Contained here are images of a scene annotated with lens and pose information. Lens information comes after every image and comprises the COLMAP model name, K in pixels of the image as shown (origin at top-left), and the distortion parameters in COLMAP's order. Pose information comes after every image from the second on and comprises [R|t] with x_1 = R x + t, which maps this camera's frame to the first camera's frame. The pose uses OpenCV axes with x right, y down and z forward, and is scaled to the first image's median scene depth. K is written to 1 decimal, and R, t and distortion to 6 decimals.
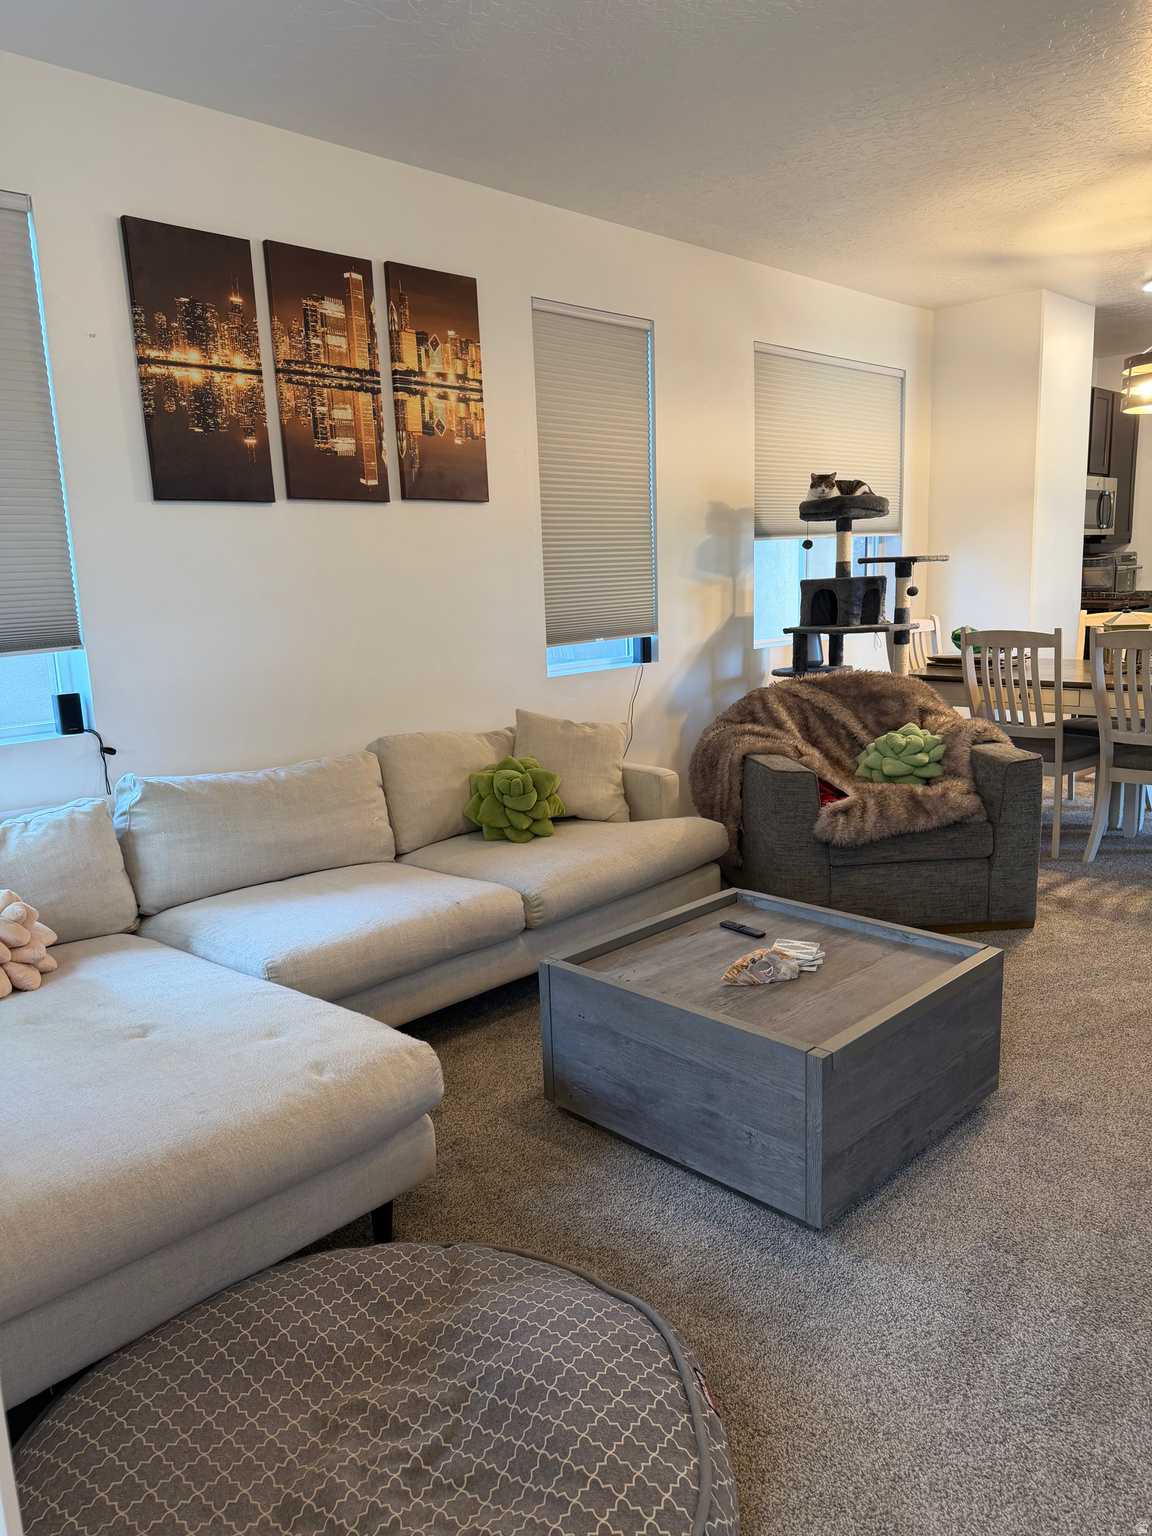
lens RADIAL K [[1089.3, 0, 577.8], [0, 1089.3, 757.8], [0, 0, 1]] dist [0.004674, -0.005516]
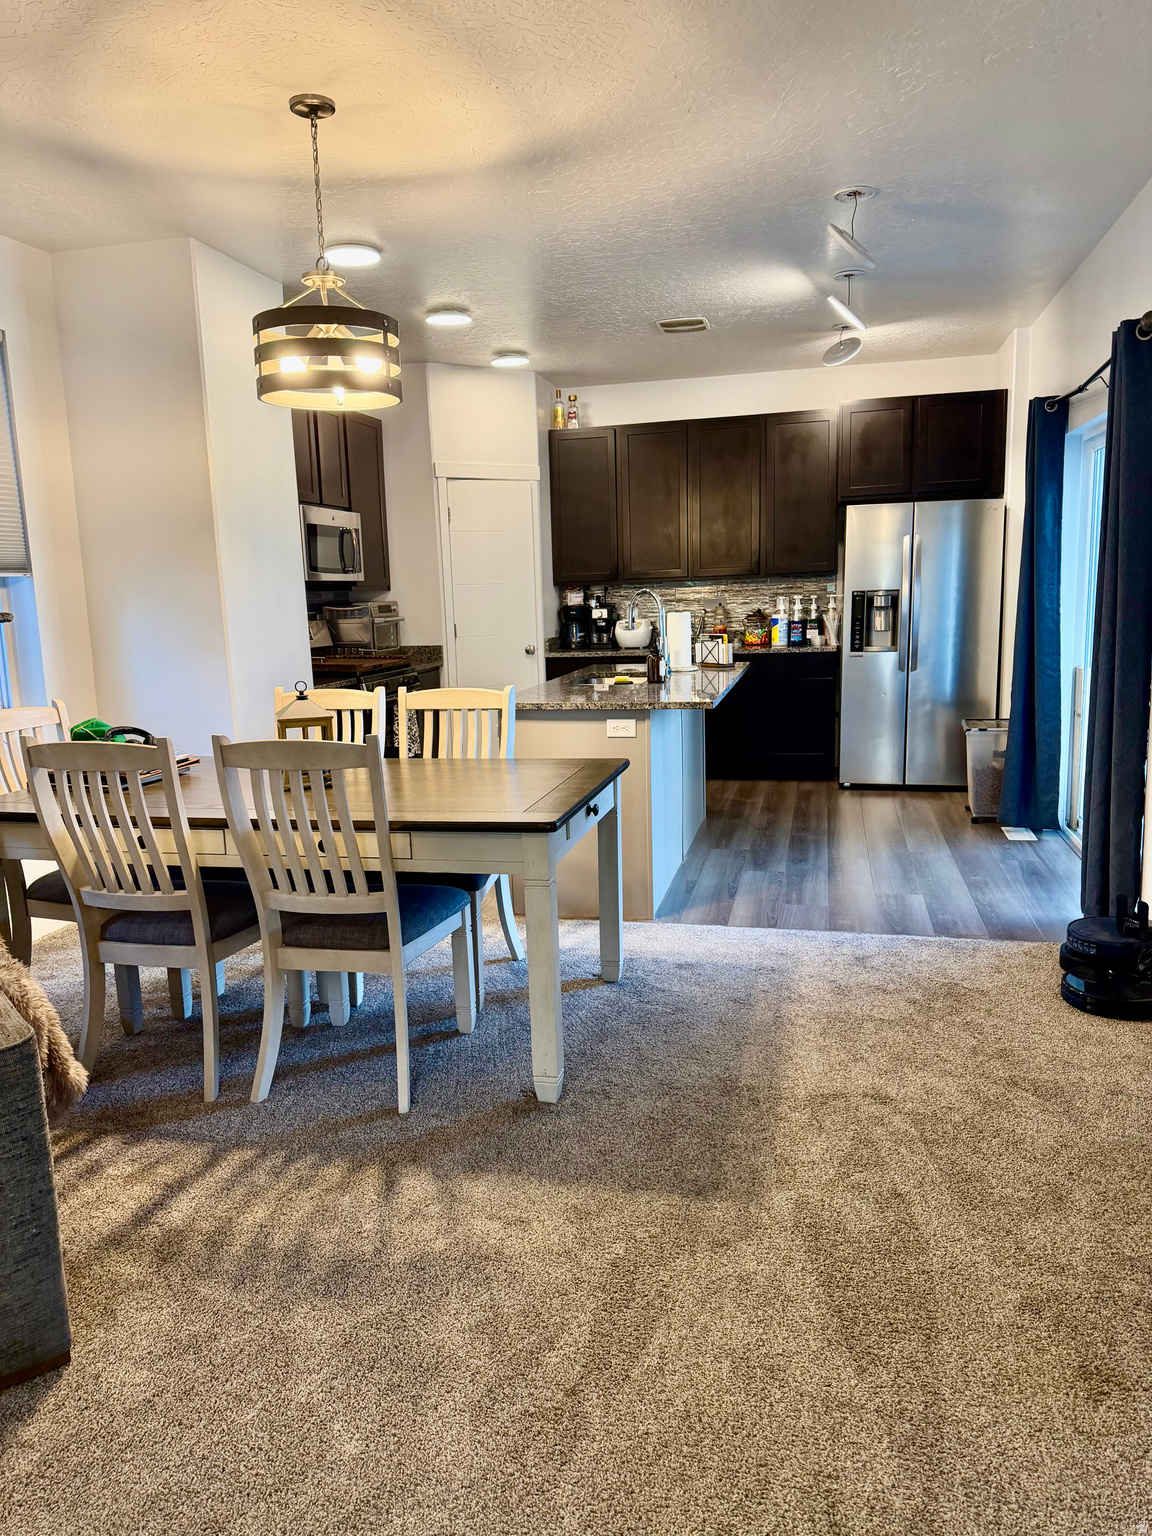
lens RADIAL K [[1089.3, 0, 573.8], [0, 1089.3, 772.2], [0, 0, 1]] dist [0.004674, -0.005516]
pose [[0.847863, -0.077335, 0.524546, 0.279900], [0.089809, 0.995958, 0.001671, -0.071031], [-0.522554, 0.045692, 0.851381, 0.329947]]
